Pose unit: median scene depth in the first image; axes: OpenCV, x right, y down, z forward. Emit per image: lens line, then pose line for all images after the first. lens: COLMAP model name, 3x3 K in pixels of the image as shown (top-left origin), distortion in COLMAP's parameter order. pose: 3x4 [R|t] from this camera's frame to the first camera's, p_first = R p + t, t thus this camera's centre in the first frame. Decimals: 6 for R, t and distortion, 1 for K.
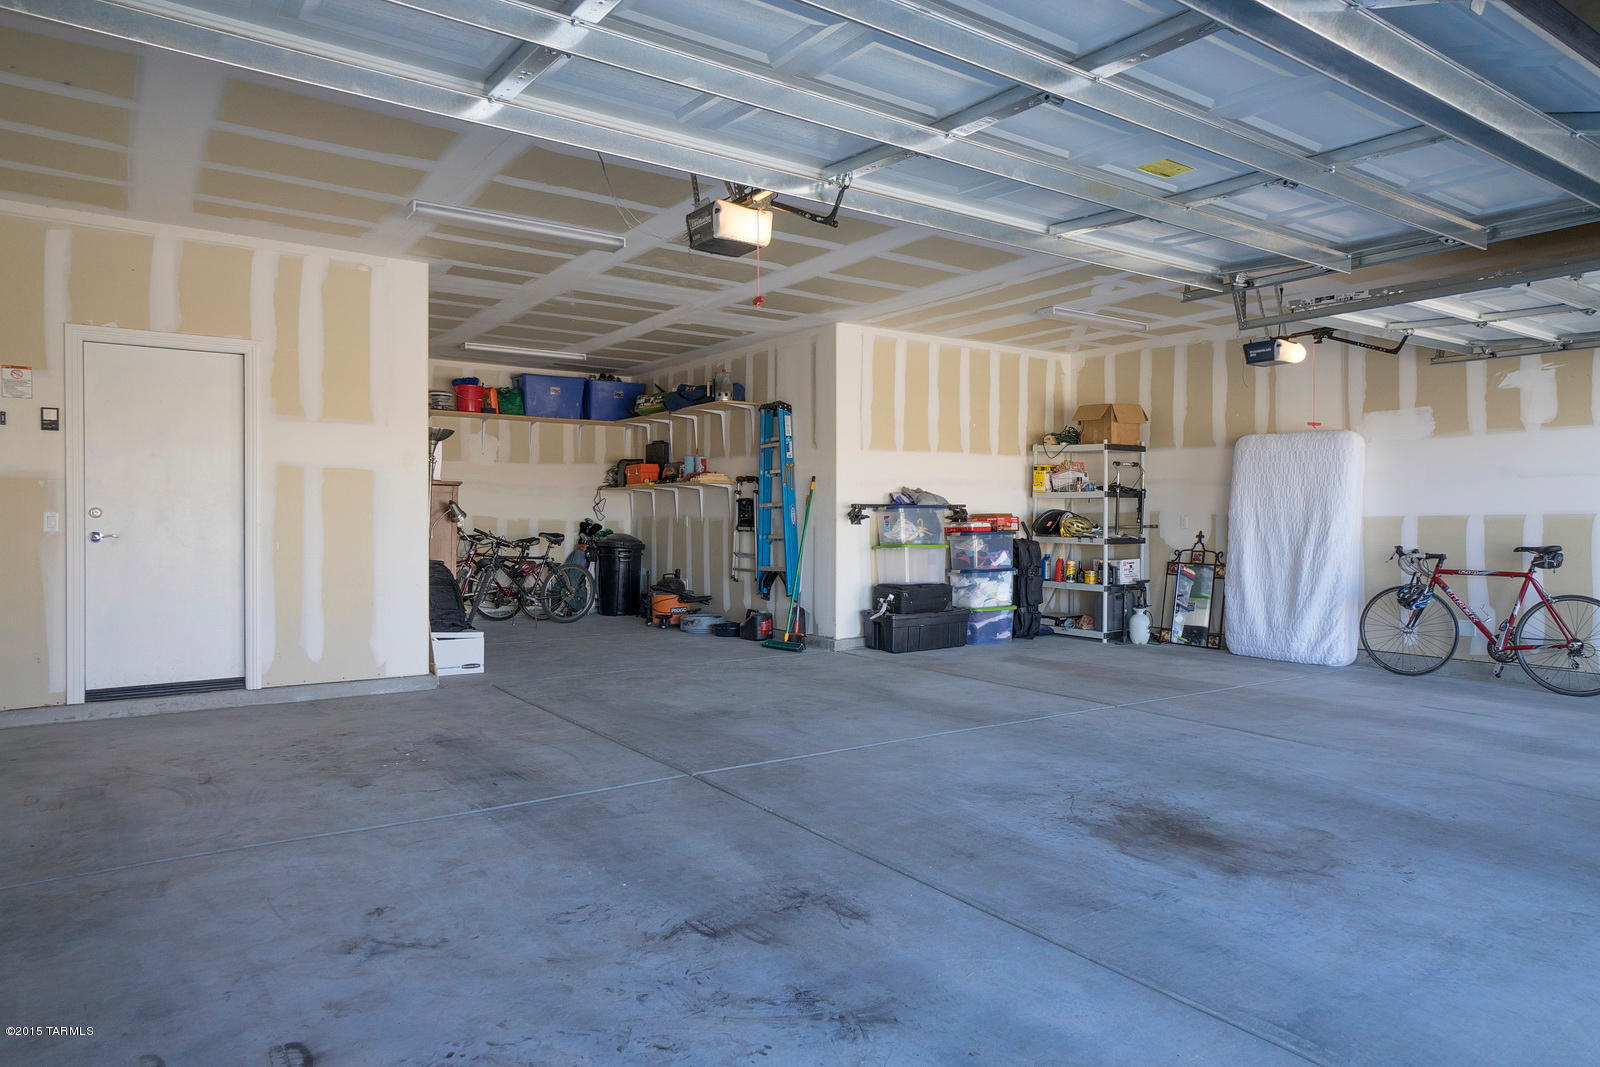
lens RADIAL K [[1016.2, 0, 800.0], [0, 1016.2, 533.5], [0, 0, 1]] dist [0.008200, 0.001678]
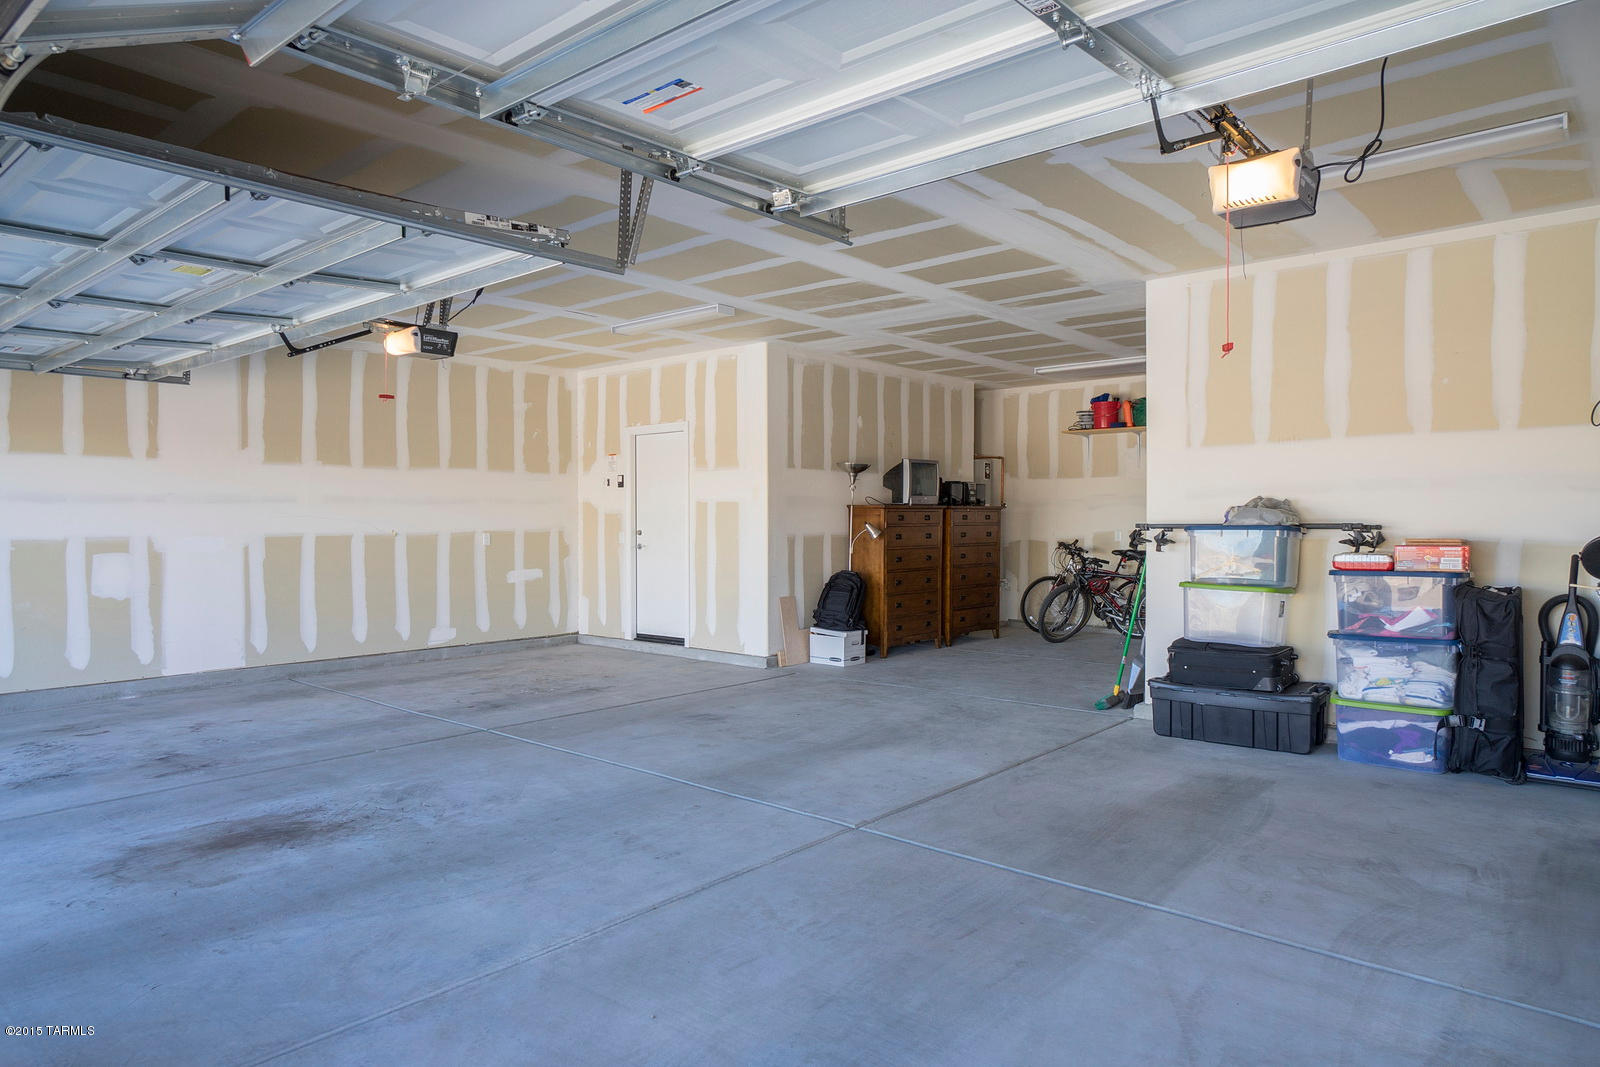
lens RADIAL K [[982.5, 0, 800.0], [0, 982.5, 533.5], [0, 0, 1]] dist [-0.000634, 0.001820]
pose [[0.241253, 0.009103, -0.970419, 1.430896], [-0.015219, 0.999869, 0.005596, -0.045678], [0.970343, 0.013418, 0.241360, 1.218493]]
